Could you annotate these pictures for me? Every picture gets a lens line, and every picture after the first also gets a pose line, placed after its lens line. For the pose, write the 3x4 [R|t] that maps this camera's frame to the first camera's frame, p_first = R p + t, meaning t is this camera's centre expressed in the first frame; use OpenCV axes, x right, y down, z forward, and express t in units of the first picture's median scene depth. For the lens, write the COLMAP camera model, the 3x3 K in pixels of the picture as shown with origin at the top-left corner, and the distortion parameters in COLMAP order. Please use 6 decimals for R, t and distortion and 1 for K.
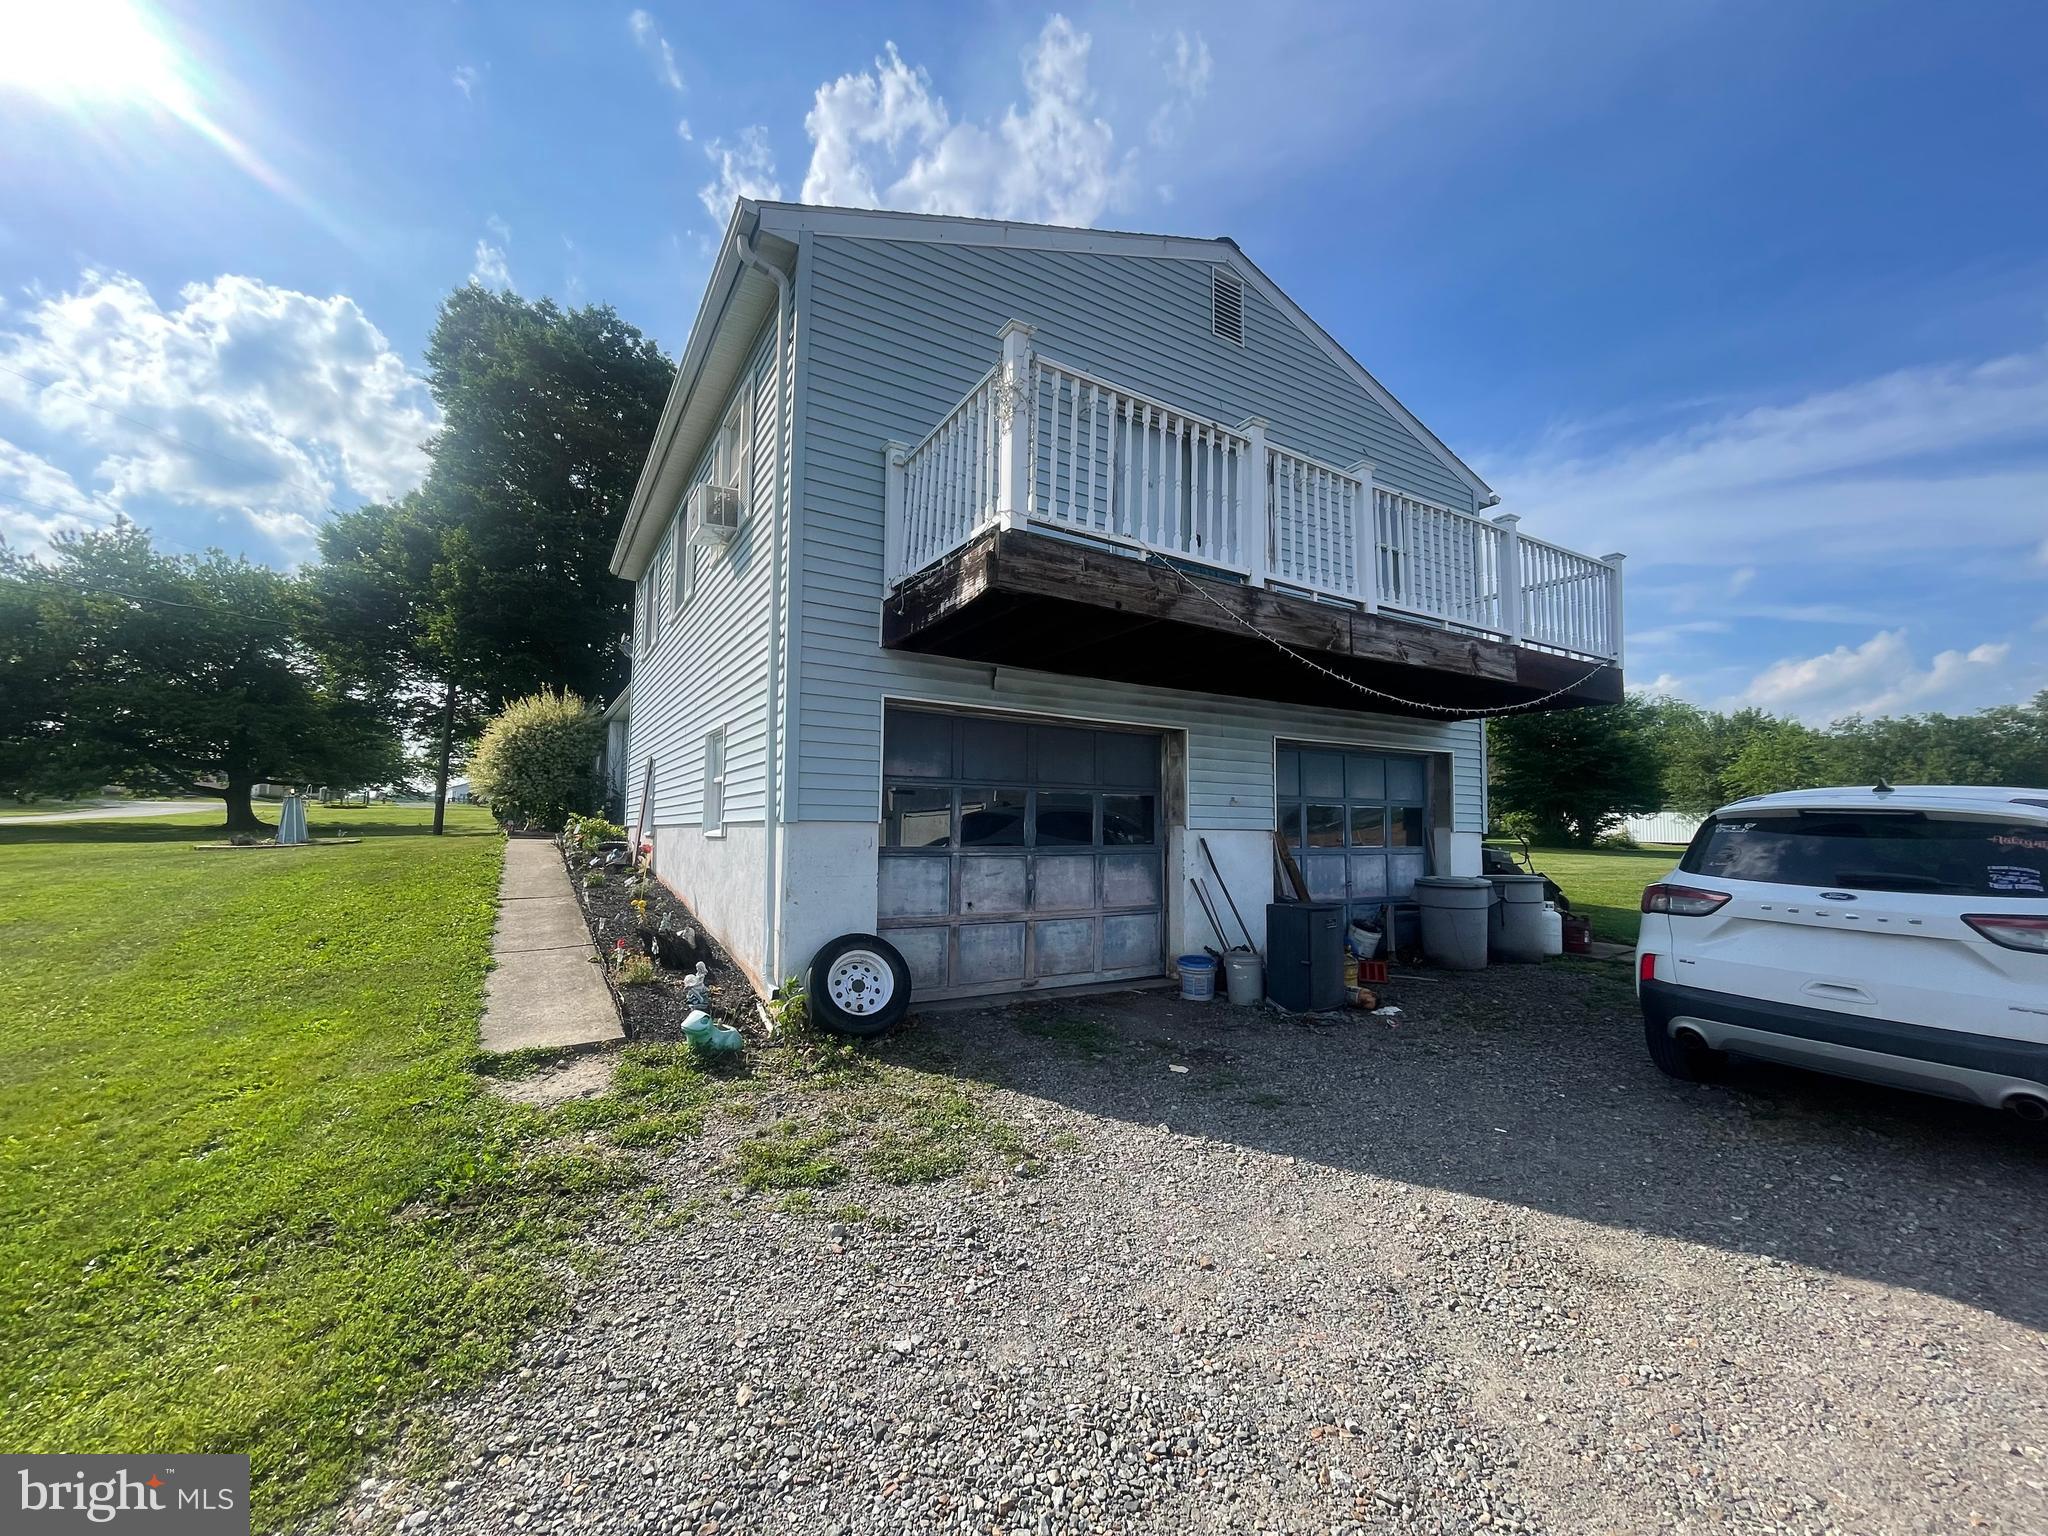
lens RADIAL K [[830.1, 0, 1012.7], [0, 830.1, 762.7], [0, 0, 1]] dist [-0.000668, -0.001608]
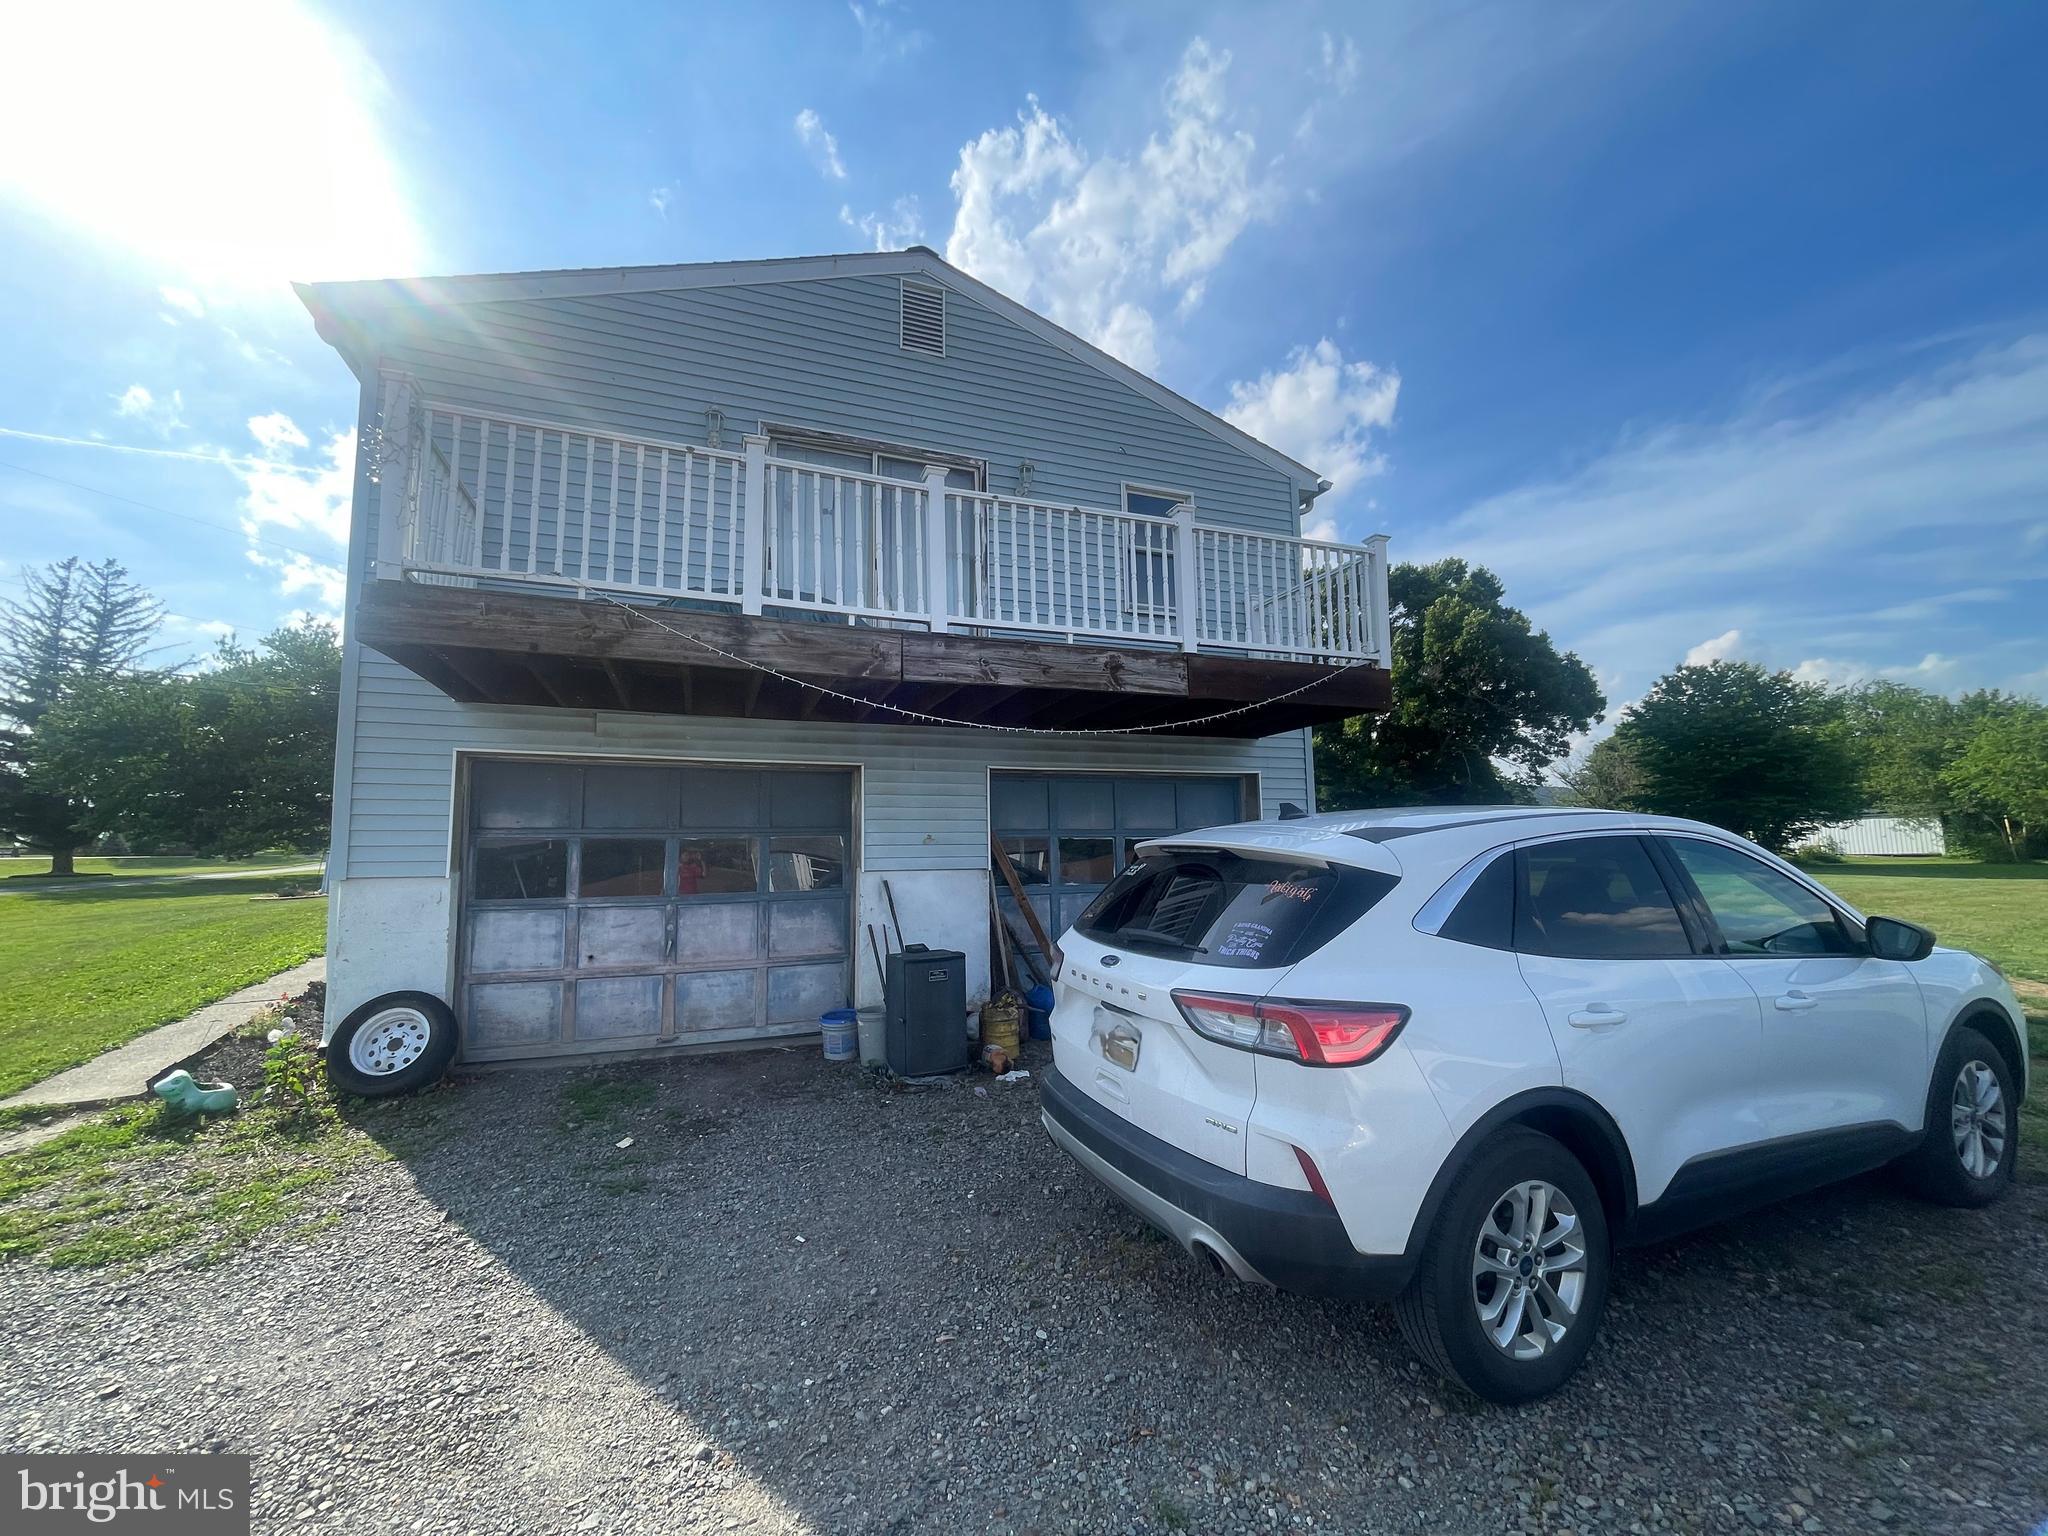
lens RADIAL K [[830.1, 0, 1025.5], [0, 830.1, 763.3], [0, 0, 1]] dist [-0.000668, -0.001608]
pose [[0.984153, -0.045663, -0.171340, 0.604567], [0.039861, 0.998514, -0.037159, 0.000109], [0.172782, 0.029740, 0.984511, 0.118856]]
